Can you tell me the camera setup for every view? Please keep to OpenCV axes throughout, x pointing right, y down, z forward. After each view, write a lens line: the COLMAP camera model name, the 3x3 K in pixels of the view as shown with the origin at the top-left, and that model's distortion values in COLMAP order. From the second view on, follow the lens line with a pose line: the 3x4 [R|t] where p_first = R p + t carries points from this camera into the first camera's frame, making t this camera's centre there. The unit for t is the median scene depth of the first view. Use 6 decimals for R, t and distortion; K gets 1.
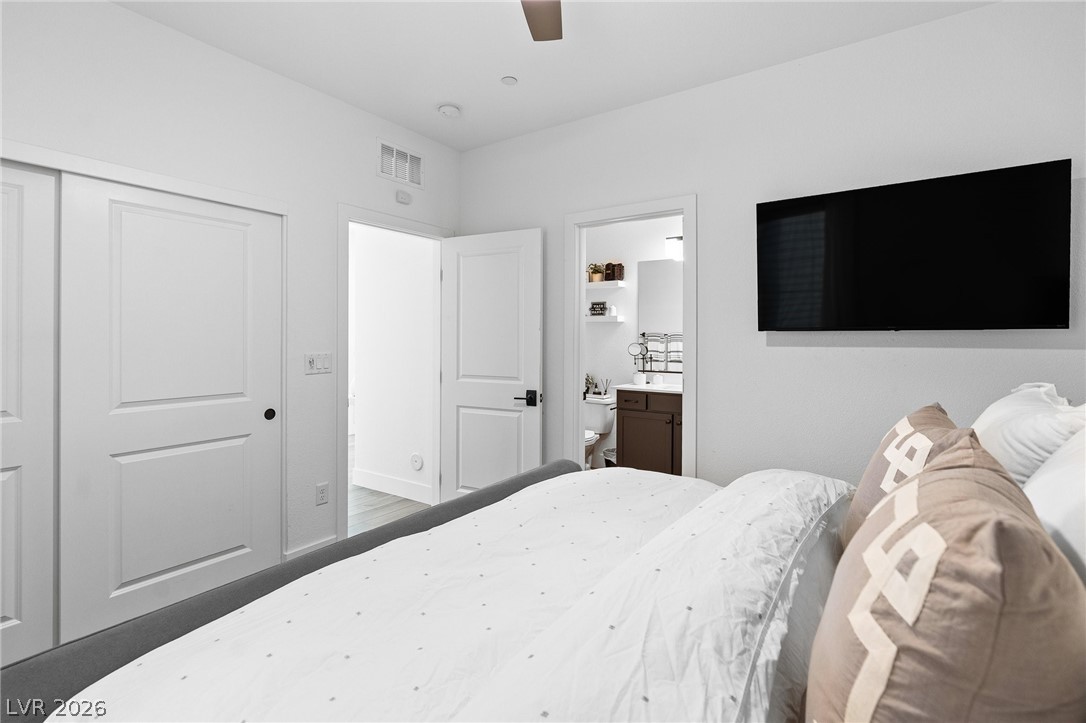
lens RADIAL K [[495.4, 0, 544.5], [0, 495.4, 349.7], [0, 0, 1]] dist [-0.008701, 0.003128]
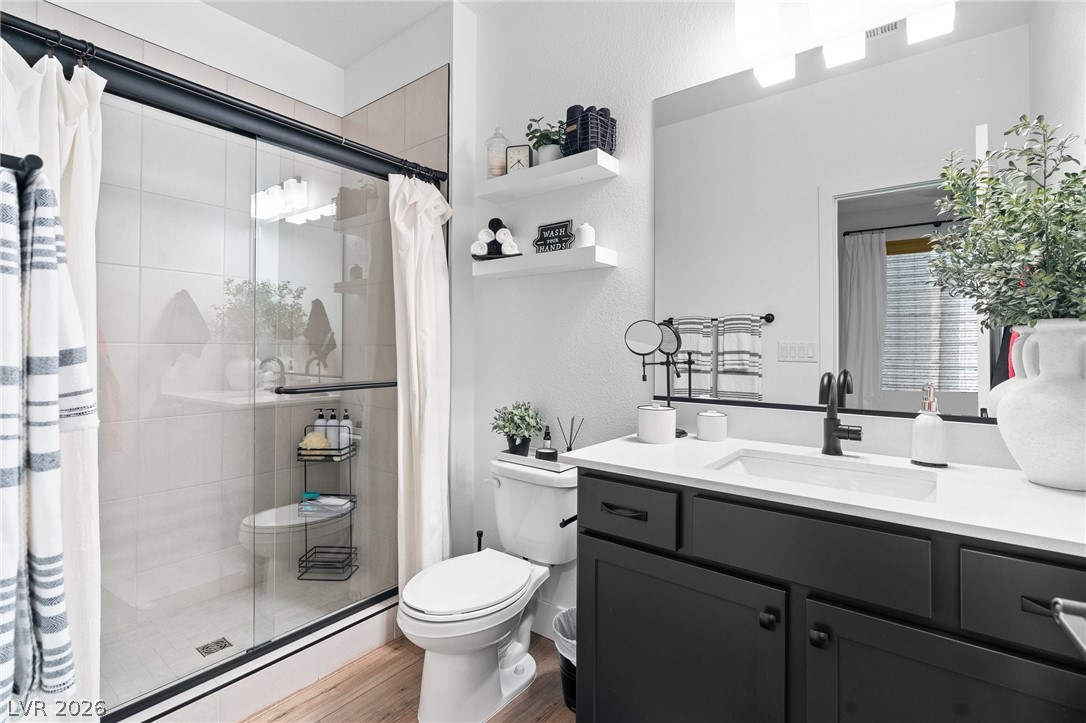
lens RADIAL K [[495.4, 0, 540.6], [0, 495.4, 356.2], [0, 0, 1]] dist [-0.008701, 0.003128]
pose [[0.998100, 0.000746, -0.061618, 0.125791], [-0.001215, 0.999970, -0.007588, 0.014666], [0.061610, 0.007649, 0.998071, 0.618293]]
